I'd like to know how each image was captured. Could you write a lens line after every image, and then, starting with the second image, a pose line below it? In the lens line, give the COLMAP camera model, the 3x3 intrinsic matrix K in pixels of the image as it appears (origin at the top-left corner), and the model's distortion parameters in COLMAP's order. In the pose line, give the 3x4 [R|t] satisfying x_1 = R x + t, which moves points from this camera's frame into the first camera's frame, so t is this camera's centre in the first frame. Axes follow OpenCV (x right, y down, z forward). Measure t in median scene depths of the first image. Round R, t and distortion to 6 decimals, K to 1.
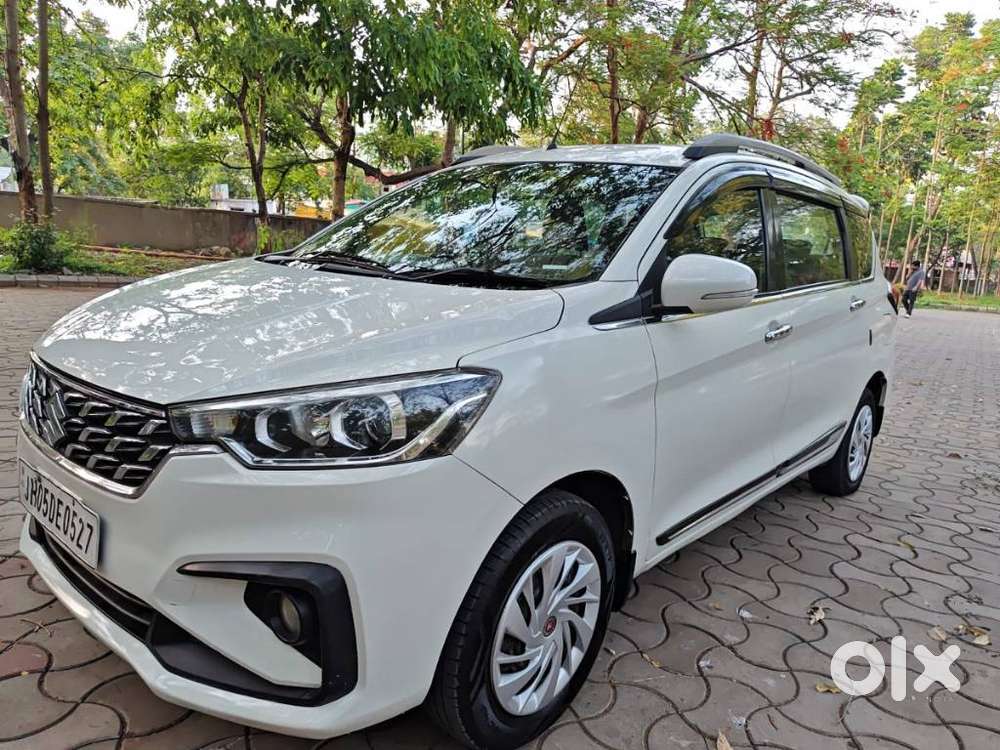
lens RADIAL K [[691.1, 0, 499.4], [0, 691.1, 368.9], [0, 0, 1]] dist [0.026400, -0.023838]
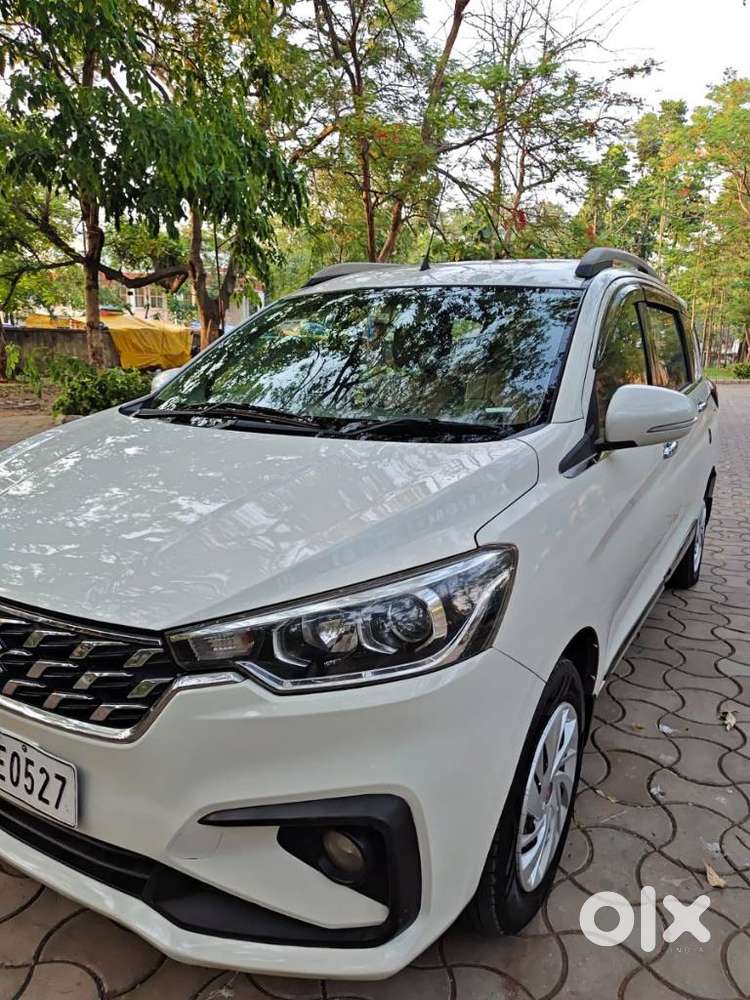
lens RADIAL K [[695.8, 0, 375.0], [0, 695.8, 500.0], [0, 0, 1]] dist [0.010524, -0.010296]
pose [[0.982489, -0.092520, 0.161725, -0.053918], [0.084444, 0.994846, 0.056135, -0.020217], [-0.166085, -0.041495, 0.985238, 0.020951]]
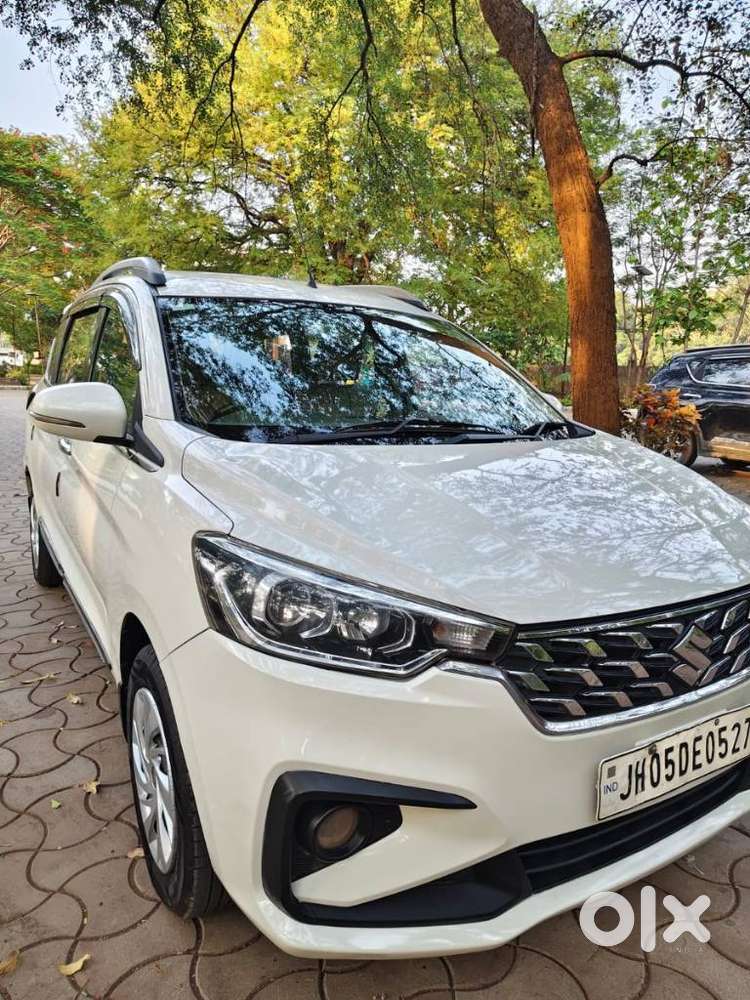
lens RADIAL K [[695.8, 0, 375.0], [0, 695.8, 500.0], [0, 0, 1]] dist [0.010524, -0.010296]
pose [[0.300449, -0.222845, 0.927400, -0.274040], [0.146748, 0.971546, 0.185912, -0.060352], [-0.942441, 0.080237, 0.324602, 0.194183]]
